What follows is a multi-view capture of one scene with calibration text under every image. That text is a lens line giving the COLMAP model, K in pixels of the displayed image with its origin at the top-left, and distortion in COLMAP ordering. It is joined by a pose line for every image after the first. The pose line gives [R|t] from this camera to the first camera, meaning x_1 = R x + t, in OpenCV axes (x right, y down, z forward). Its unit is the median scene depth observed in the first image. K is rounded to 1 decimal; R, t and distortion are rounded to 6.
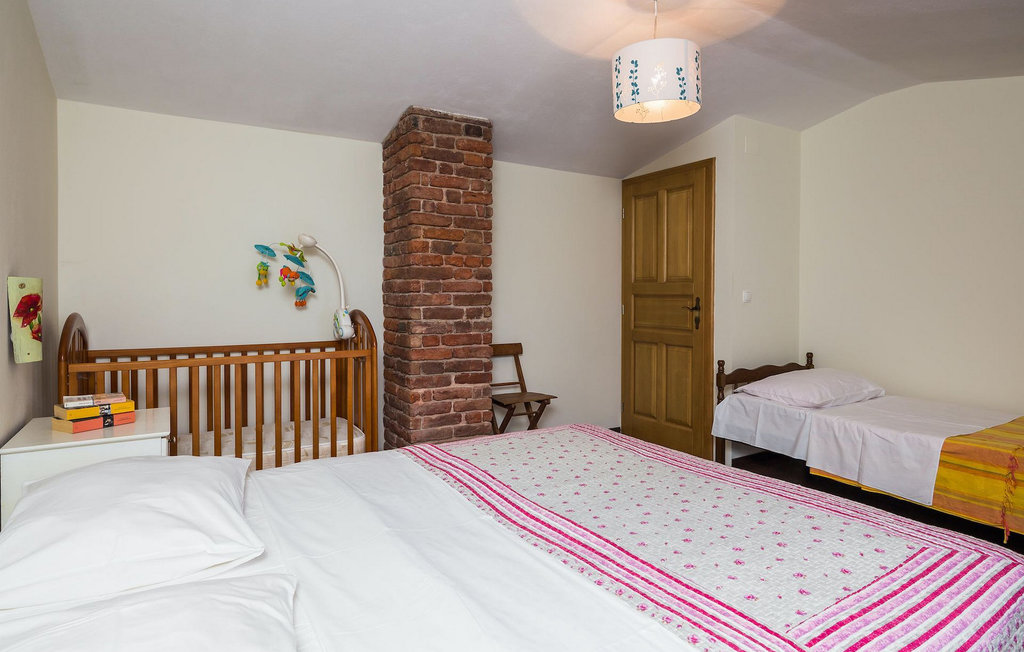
lens RADIAL K [[556.6, 0, 553.1], [0, 556.6, 305.4], [0, 0, 1]] dist [-0.008006, -0.003891]
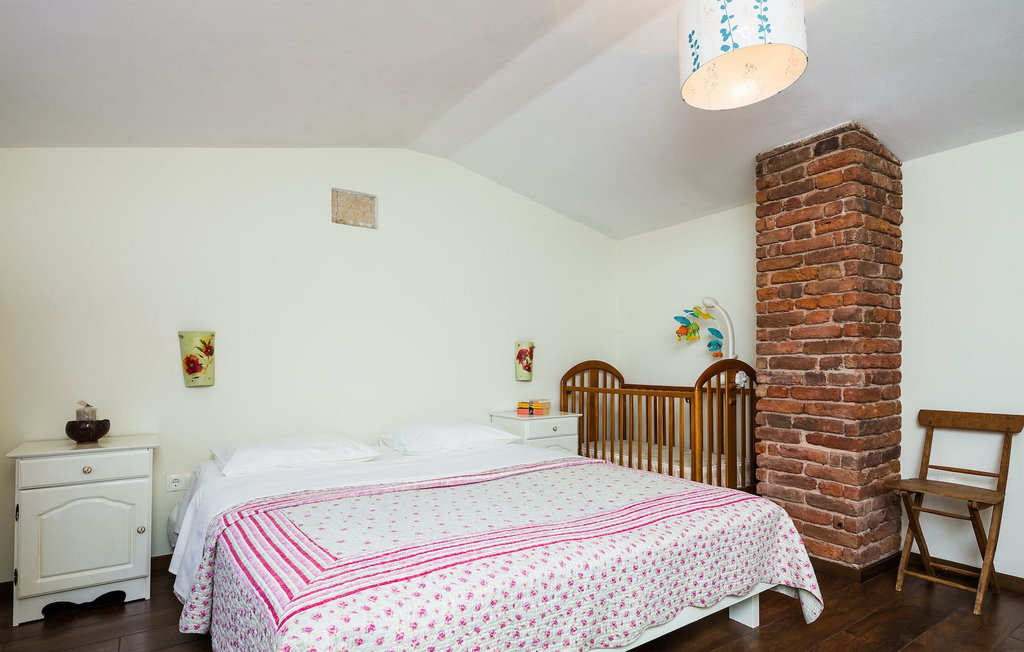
lens RADIAL K [[556.6, 0, 518.3], [0, 556.6, 367.7], [0, 0, 1]] dist [-0.008006, -0.003891]
pose [[0.010849, 0.002643, -0.999938, 0.701987], [-0.016074, 0.999868, 0.002469, 0.026795], [0.999812, 0.016047, 0.010890, 0.538684]]
